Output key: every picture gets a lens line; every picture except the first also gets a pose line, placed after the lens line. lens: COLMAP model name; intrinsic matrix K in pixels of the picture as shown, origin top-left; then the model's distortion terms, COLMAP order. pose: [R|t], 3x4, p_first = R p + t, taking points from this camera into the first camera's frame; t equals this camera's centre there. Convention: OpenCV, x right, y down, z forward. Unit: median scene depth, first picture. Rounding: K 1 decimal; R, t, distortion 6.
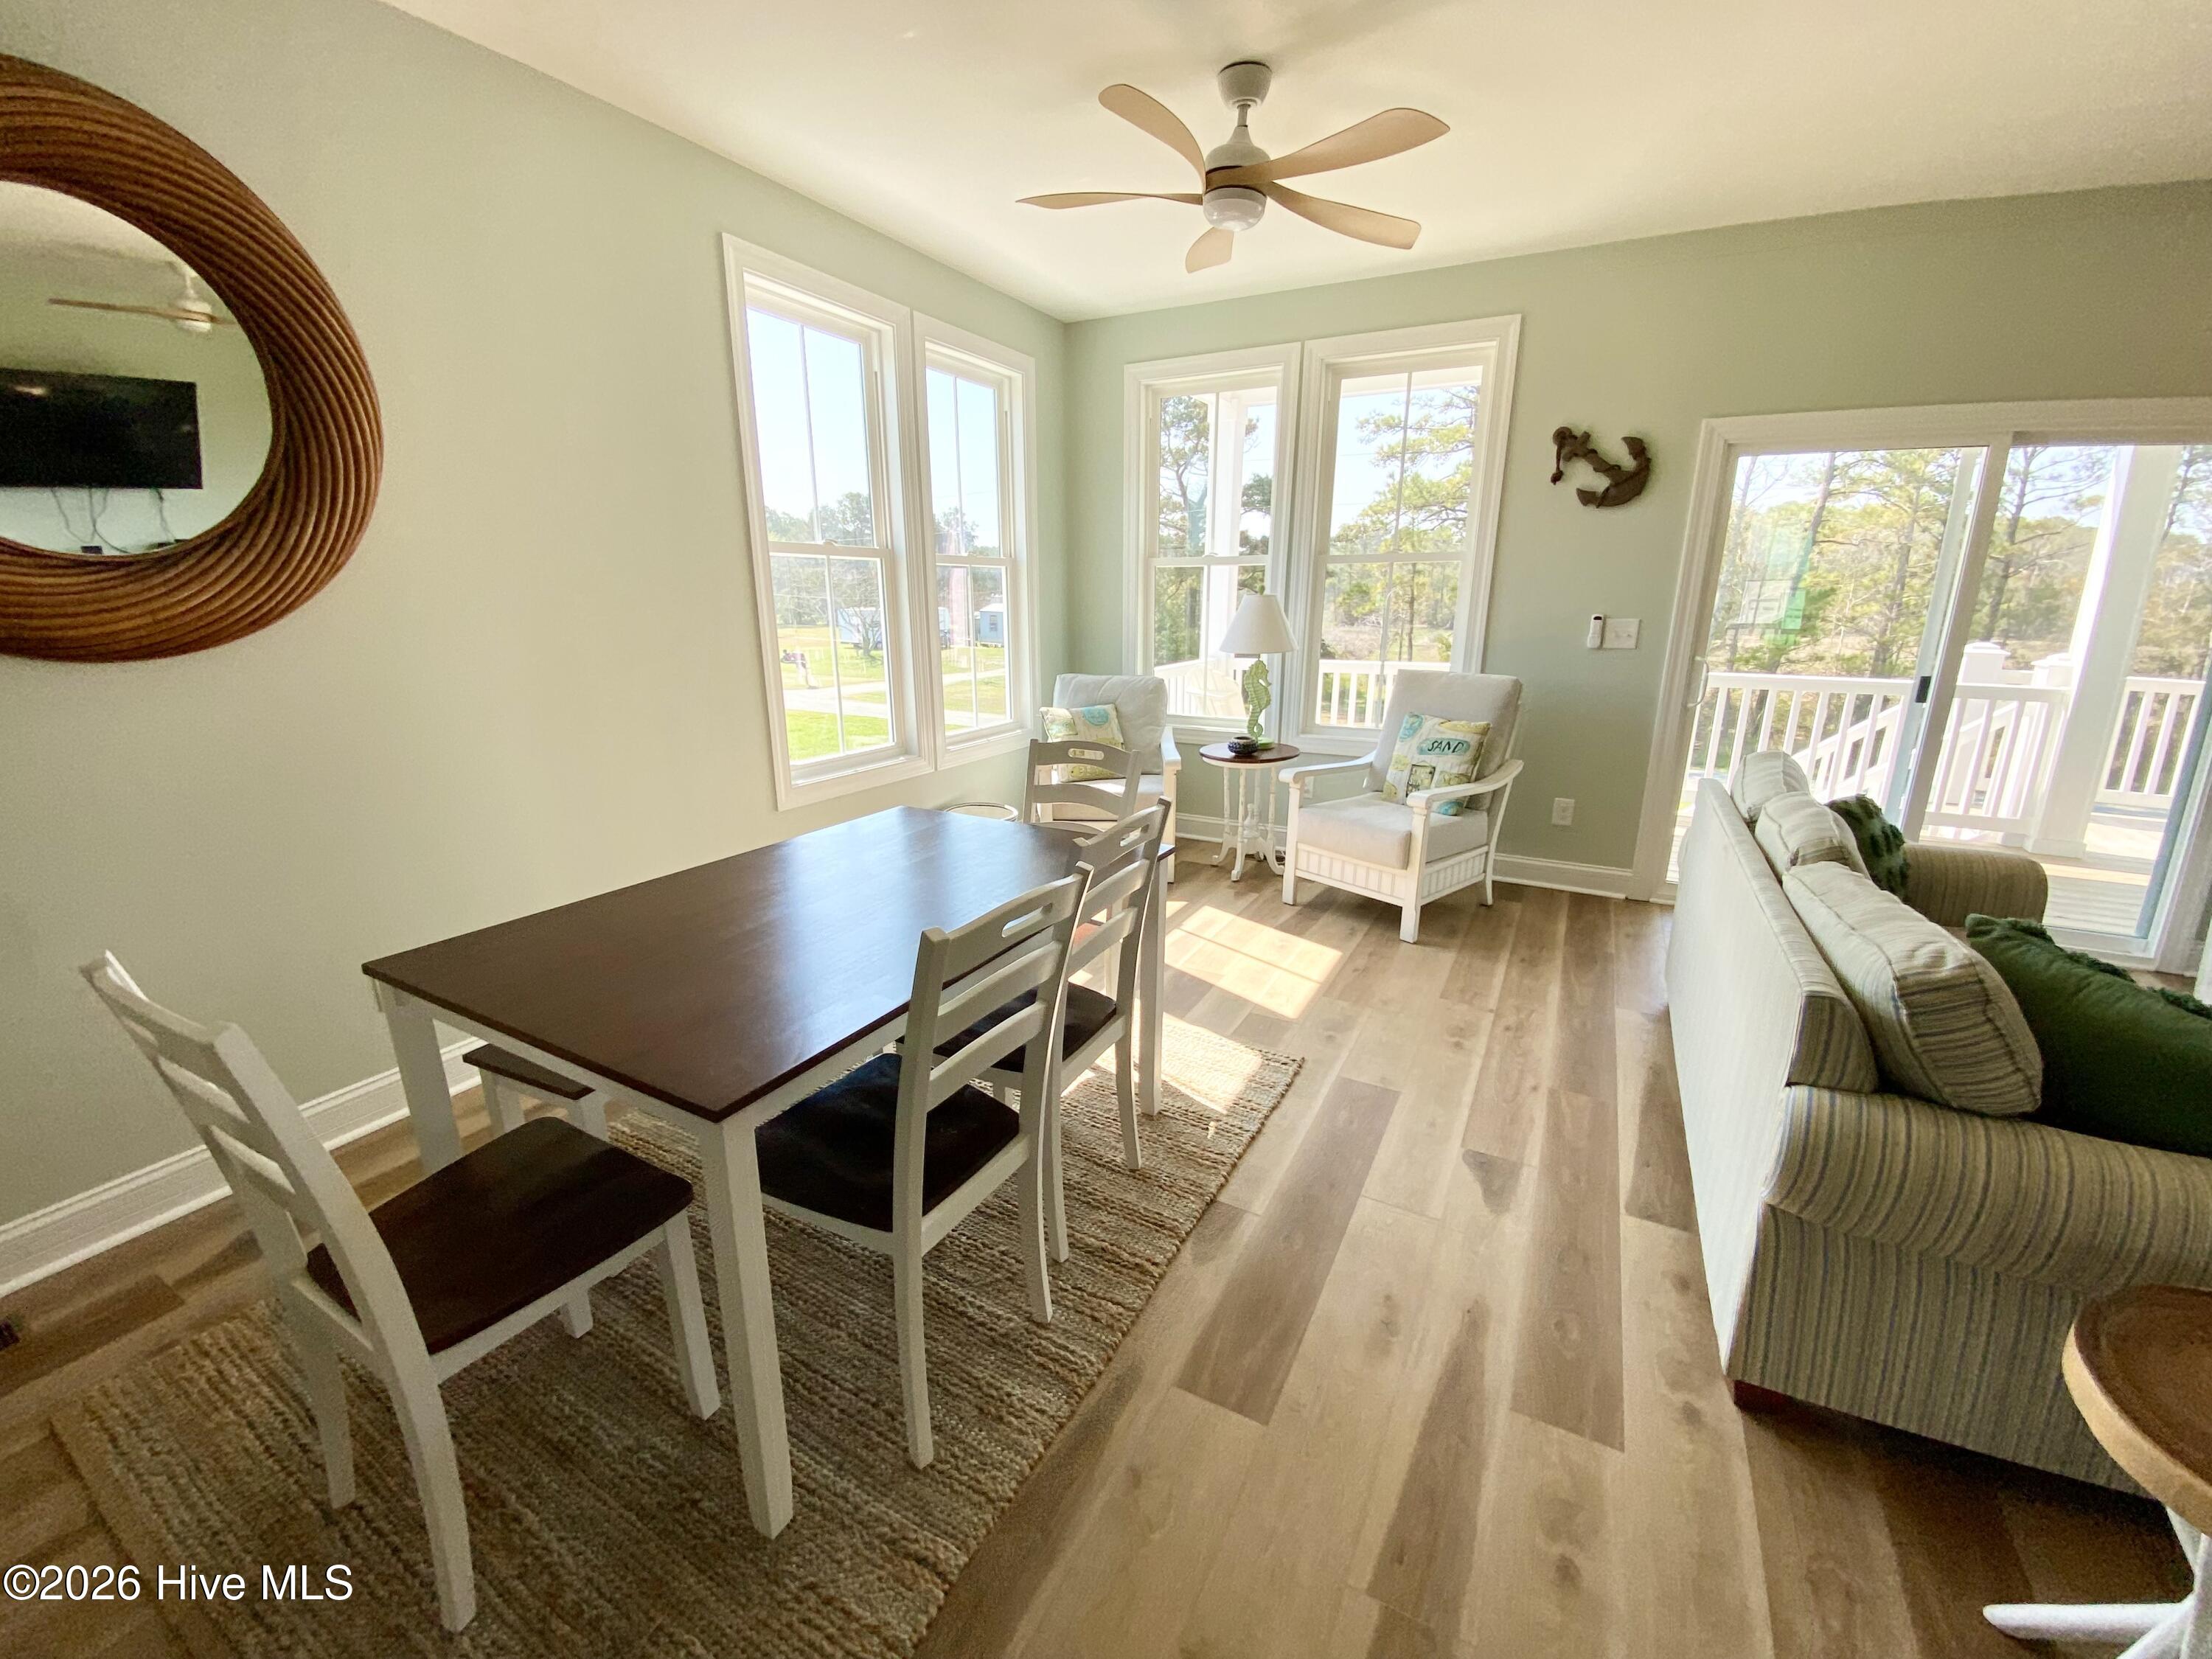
lens RADIAL K [[885.4, 0, 1103.3], [0, 885.4, 850.8], [0, 0, 1]] dist [0.000652, -0.005113]
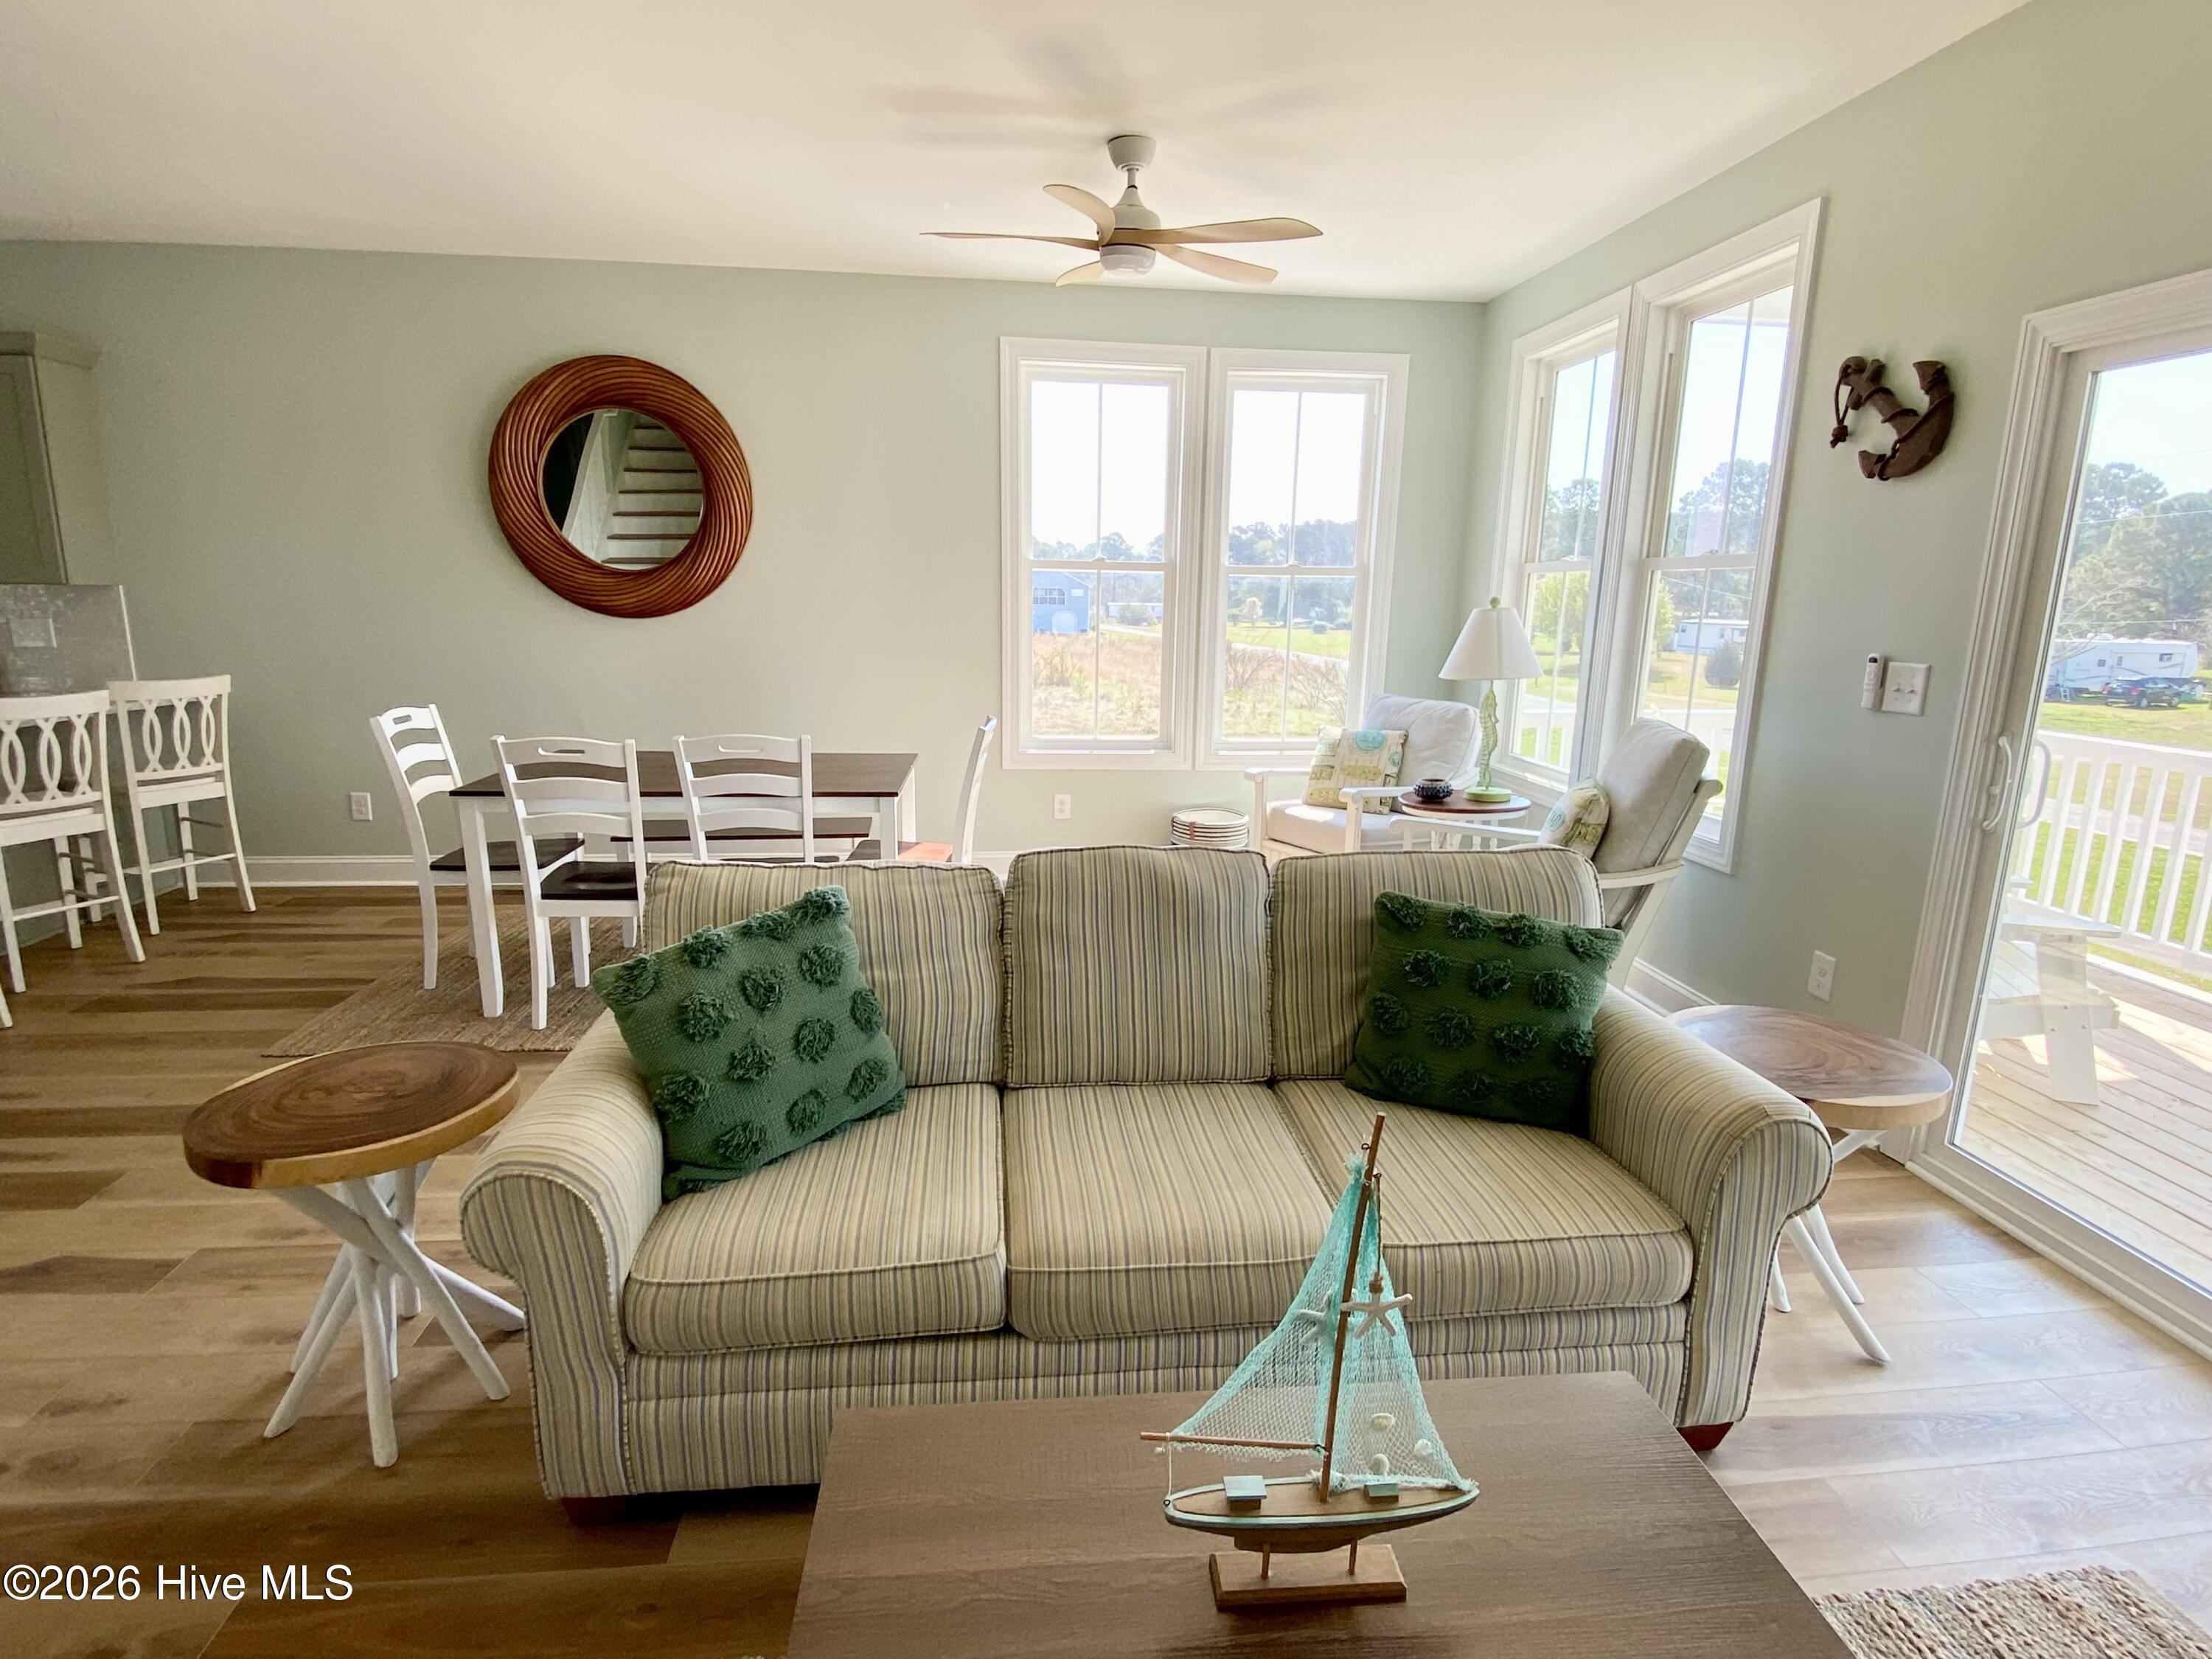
lens RADIAL K [[1126.8, 0, 1093.7], [0, 1126.8, 839.5], [0, 0, 1]] dist [0.004044, -0.004575]
pose [[0.571540, 0.185072, -0.799431, 1.089537], [-0.249172, 0.967375, 0.045811, -0.058871], [0.781828, 0.173013, 0.599008, 0.188013]]
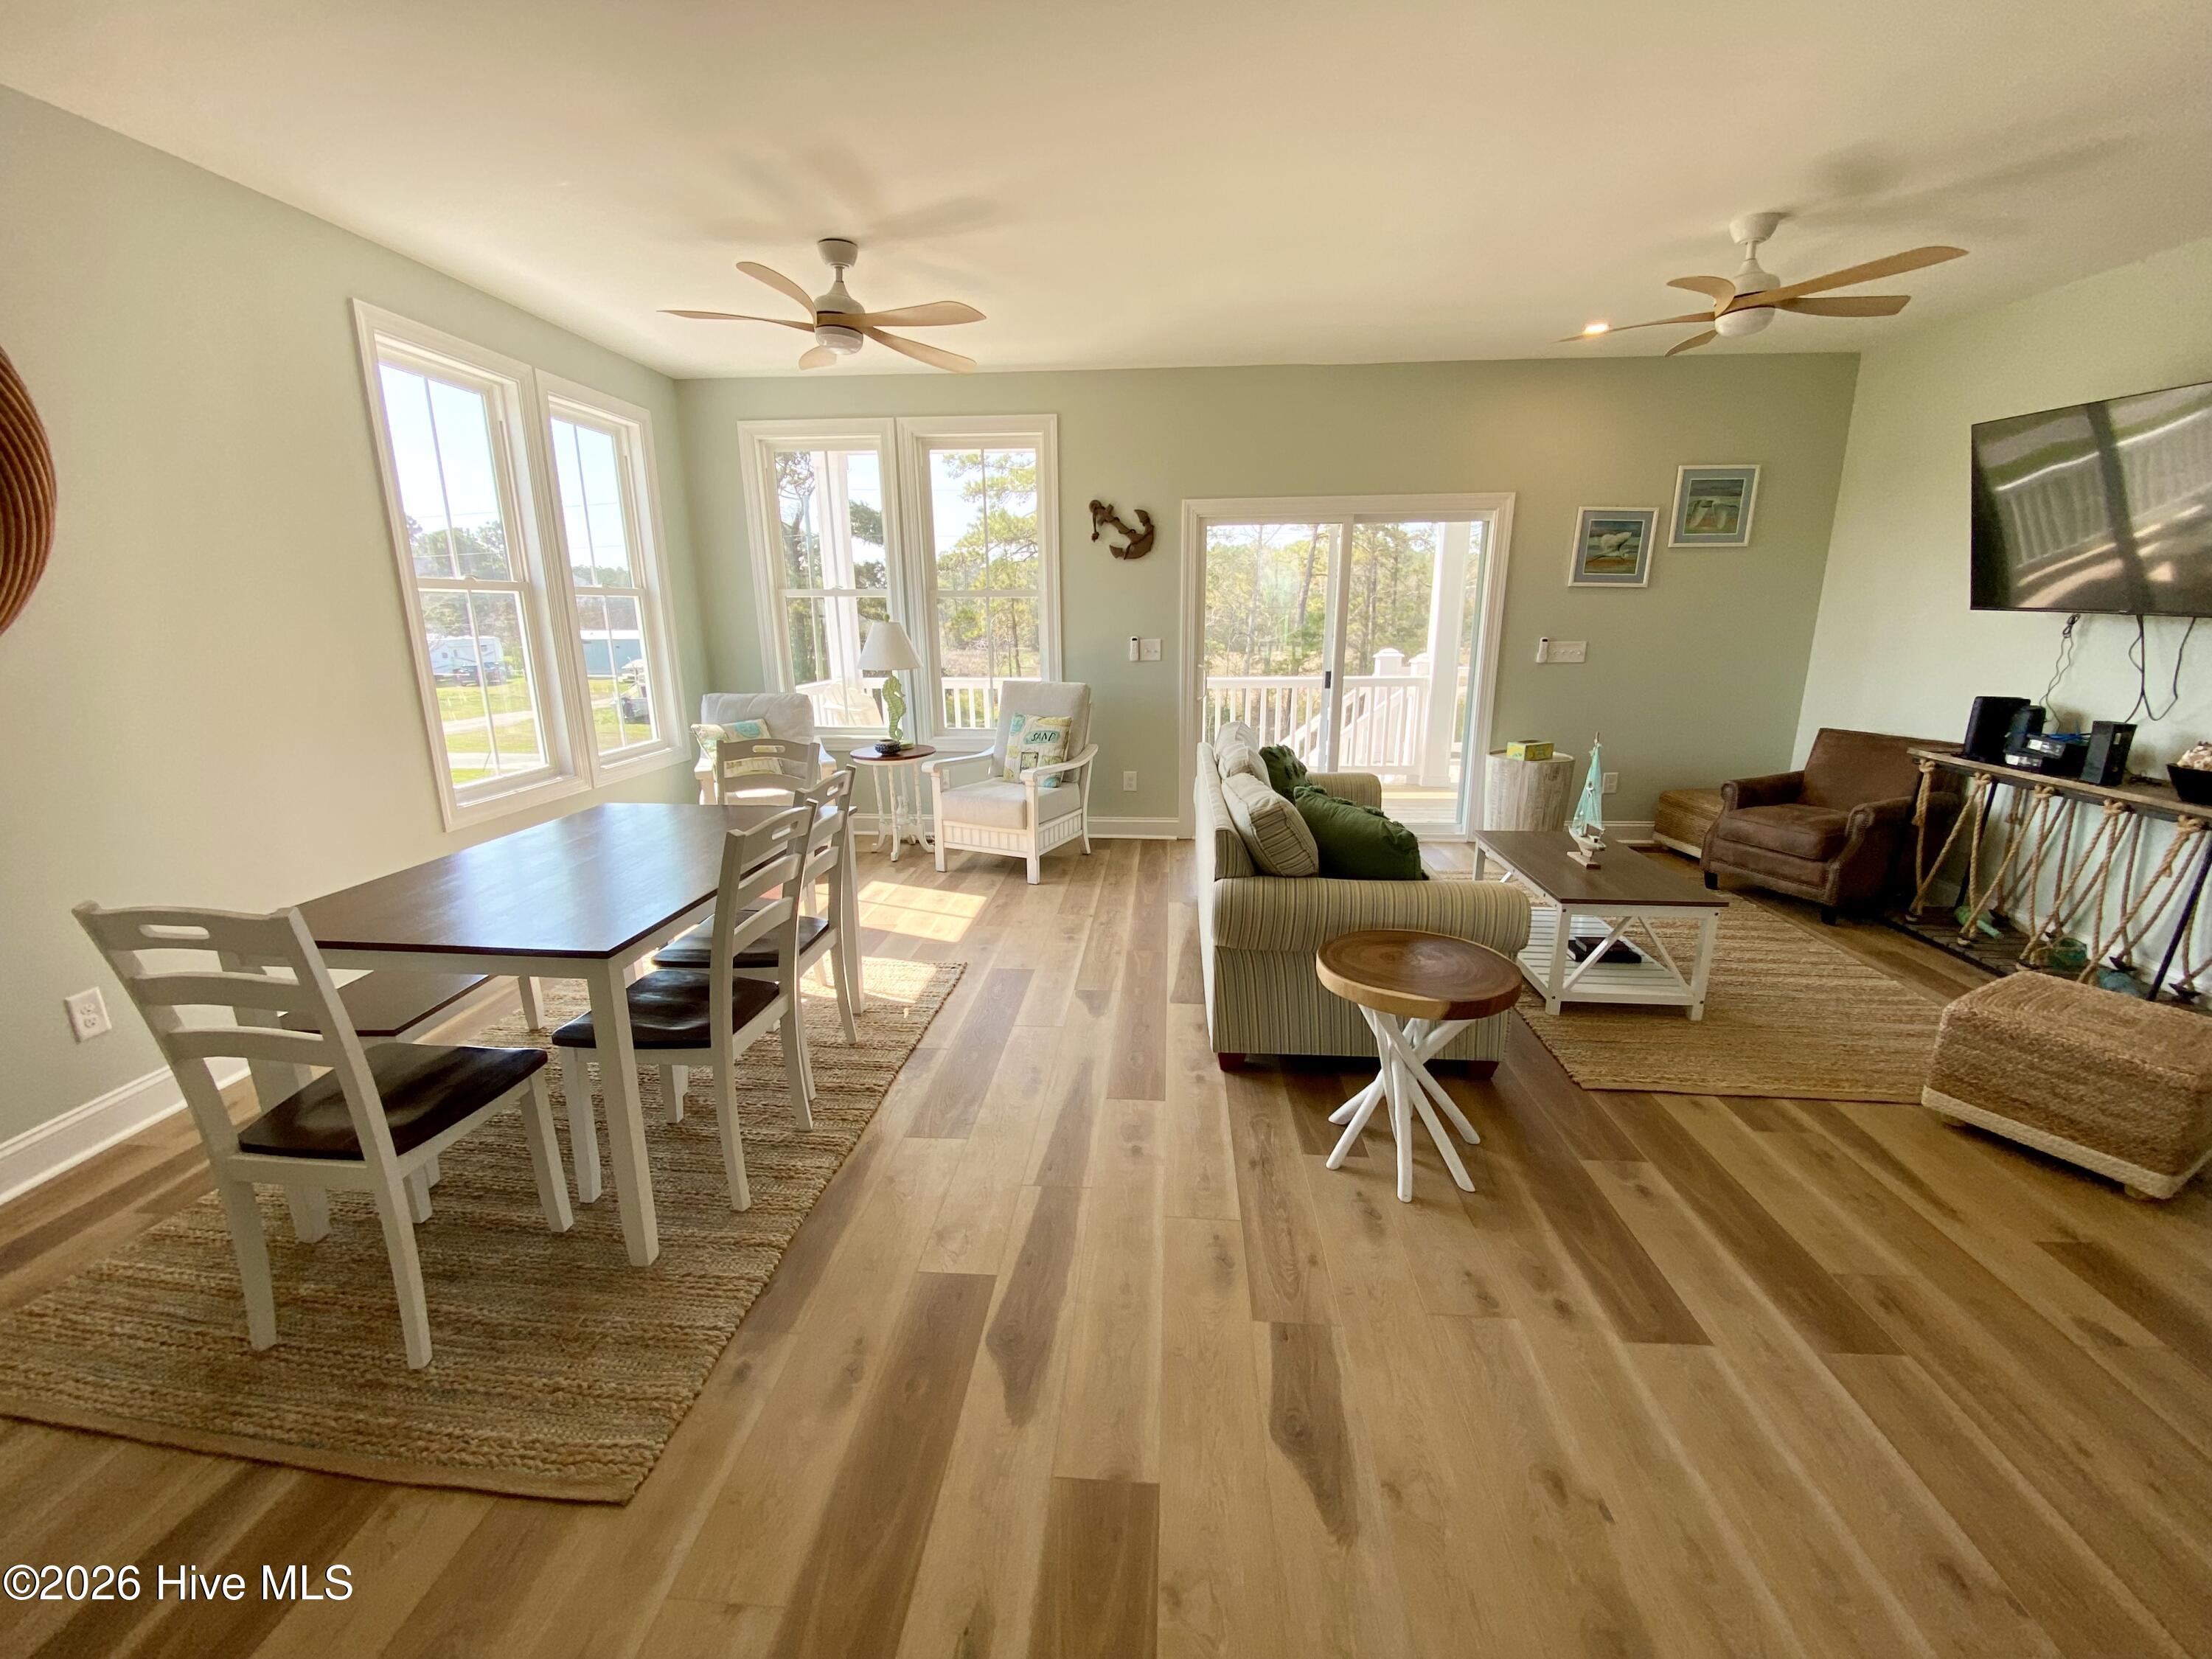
lens RADIAL K [[885.4, 0, 1107.0], [0, 885.4, 844.5], [0, 0, 1]] dist [0.000652, -0.005113]
pose [[0.911533, -0.107265, 0.396992, -0.078108], [0.120469, 0.992682, -0.008390, 0.077107], [-0.393186, 0.055473, 0.917784, -0.282740]]
